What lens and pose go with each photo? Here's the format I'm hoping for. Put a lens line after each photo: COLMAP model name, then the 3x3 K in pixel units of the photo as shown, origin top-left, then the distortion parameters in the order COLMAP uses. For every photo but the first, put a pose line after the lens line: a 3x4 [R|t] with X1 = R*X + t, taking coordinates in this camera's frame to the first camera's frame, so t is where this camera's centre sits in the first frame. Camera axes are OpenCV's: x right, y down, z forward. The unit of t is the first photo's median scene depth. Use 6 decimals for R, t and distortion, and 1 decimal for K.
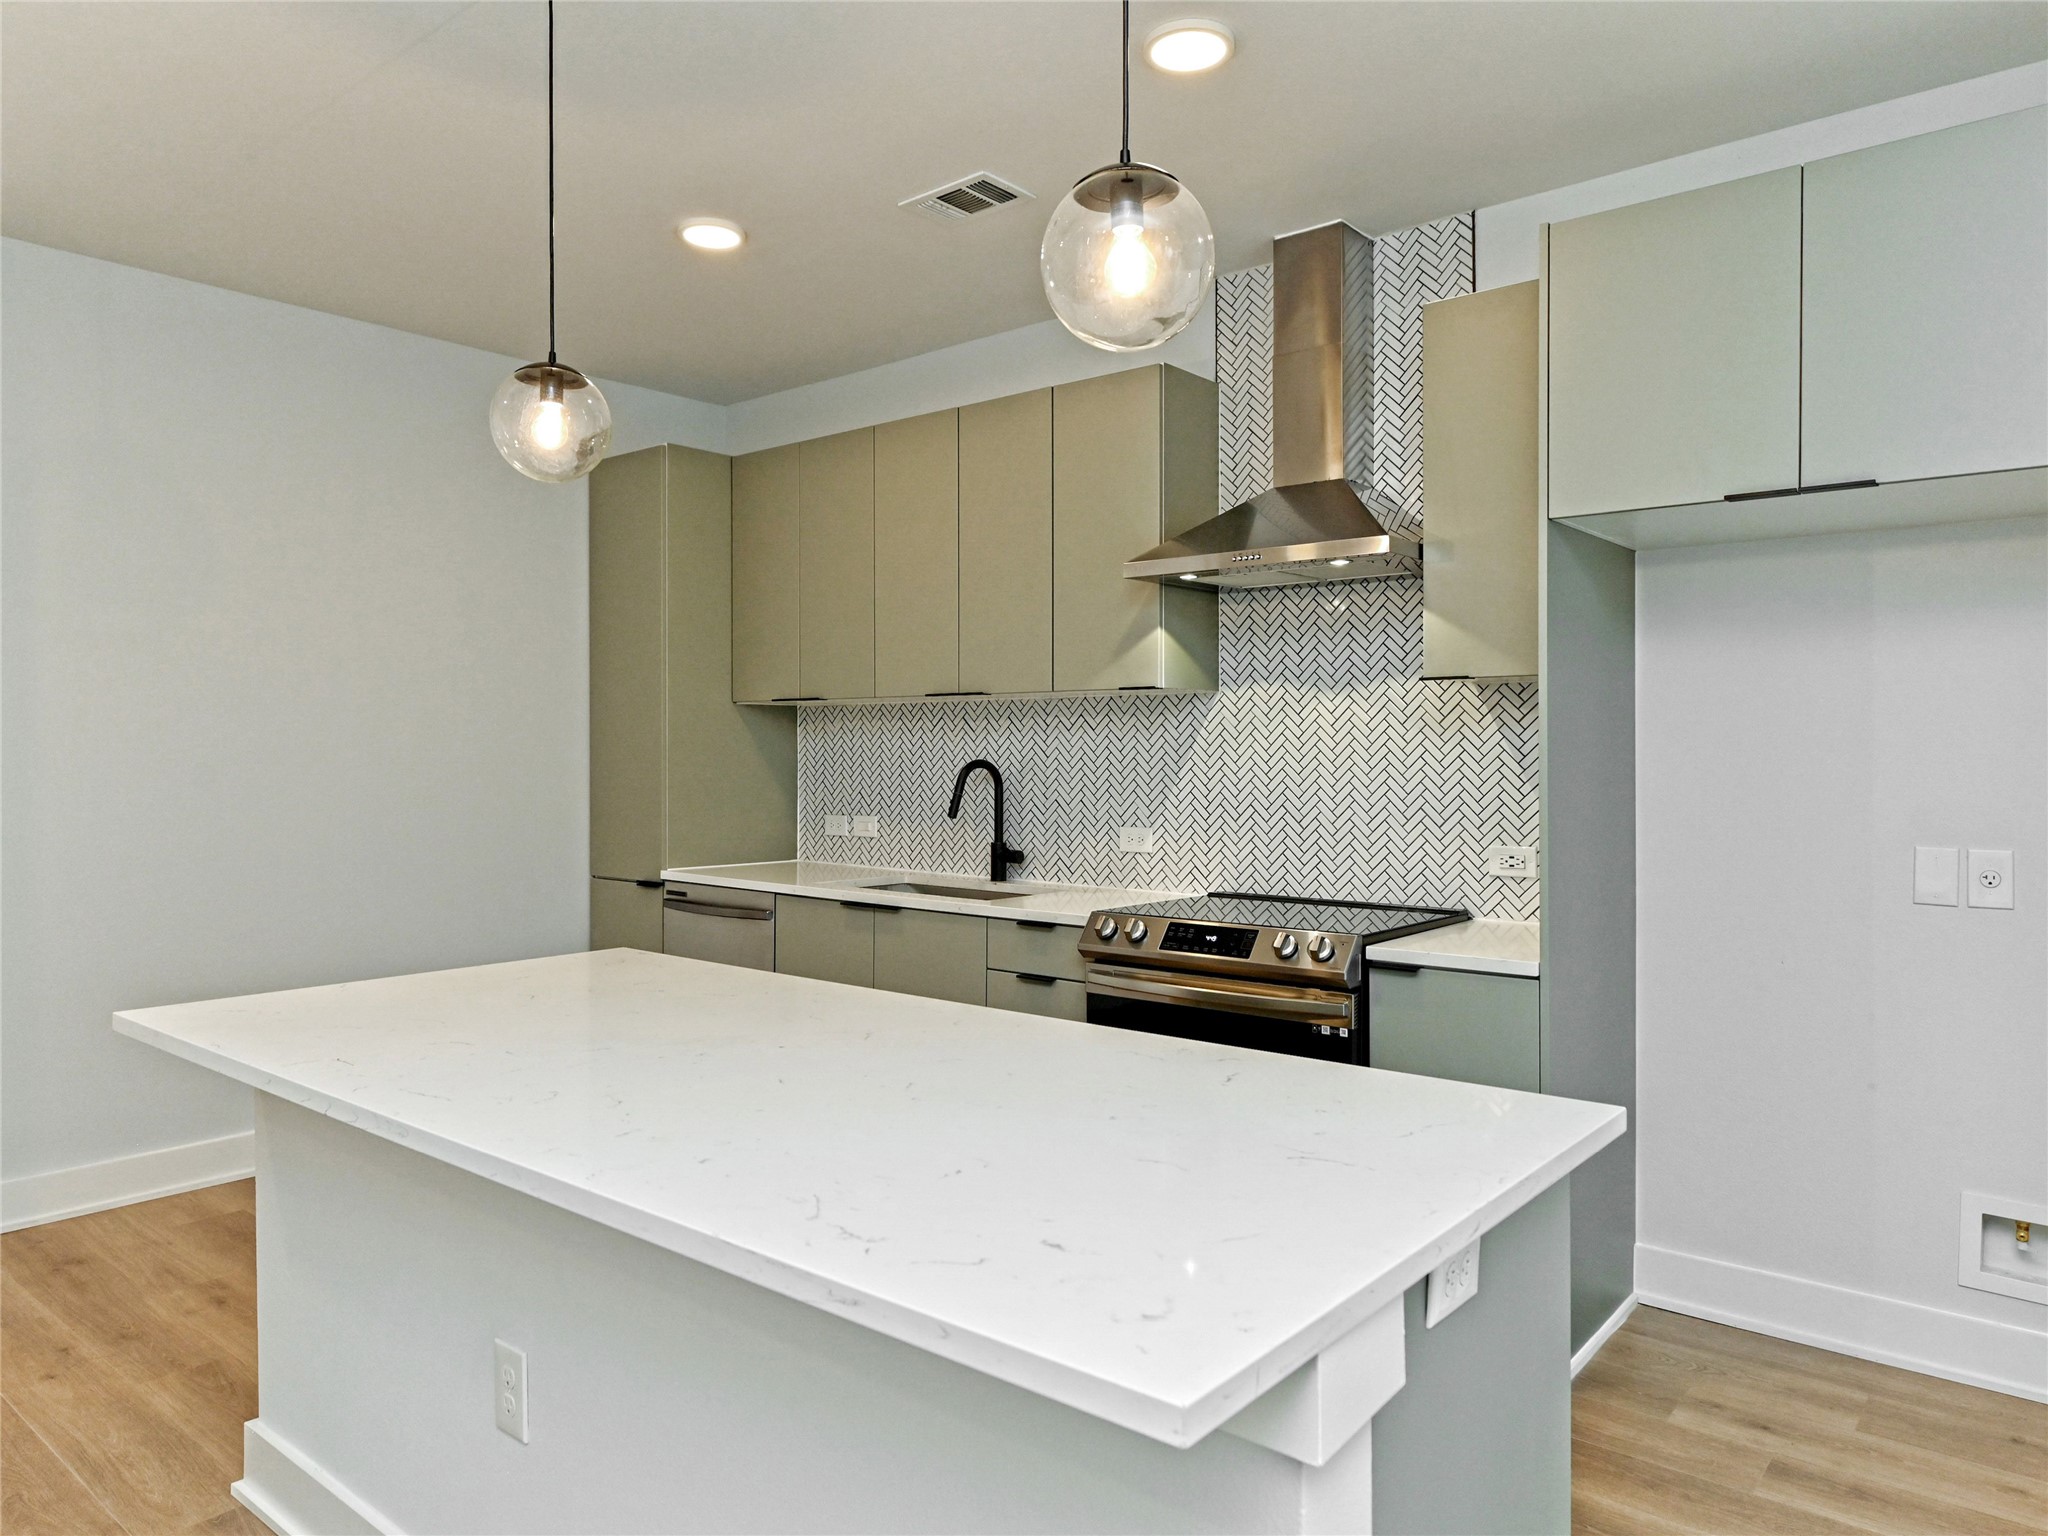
lens RADIAL K [[1301.5, 0, 1027.2], [0, 1301.5, 769.1], [0, 0, 1]] dist [-0.004195, -0.000397]
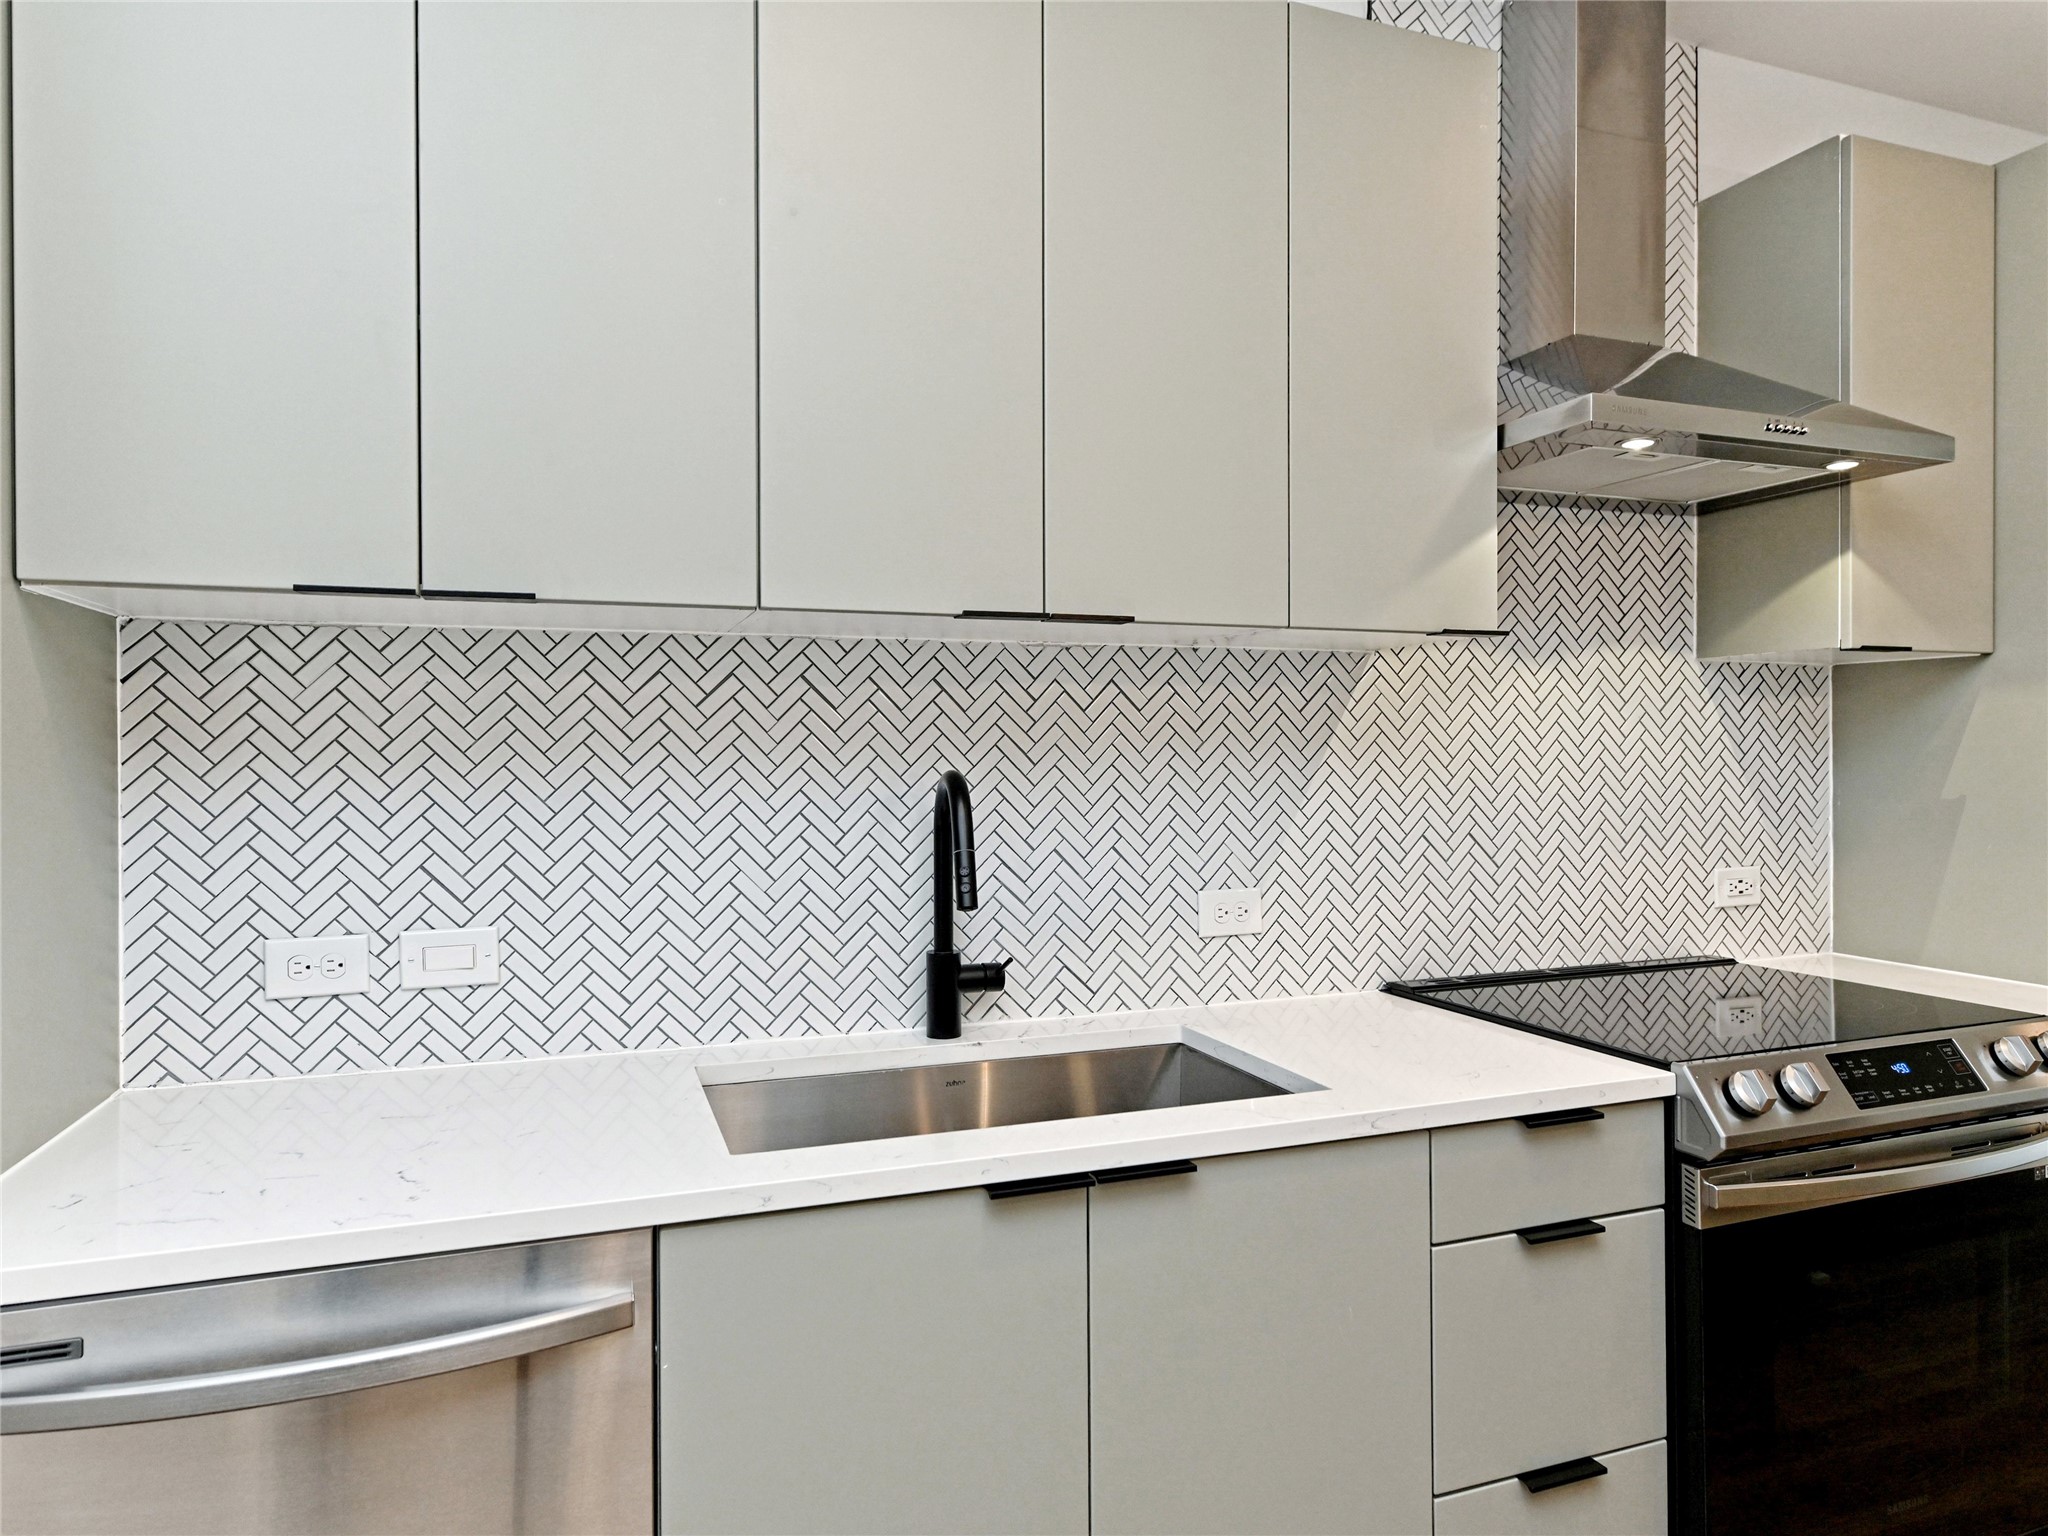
lens RADIAL K [[1268.8, 0, 1027.4], [0, 1268.8, 752.4], [0, 0, 1]] dist [0.000254, -0.001201]
pose [[0.498922, -0.009547, 0.866595, -0.434842], [0.013865, 0.999899, 0.003034, -0.016458], [-0.866536, 0.010501, 0.499004, 0.831886]]
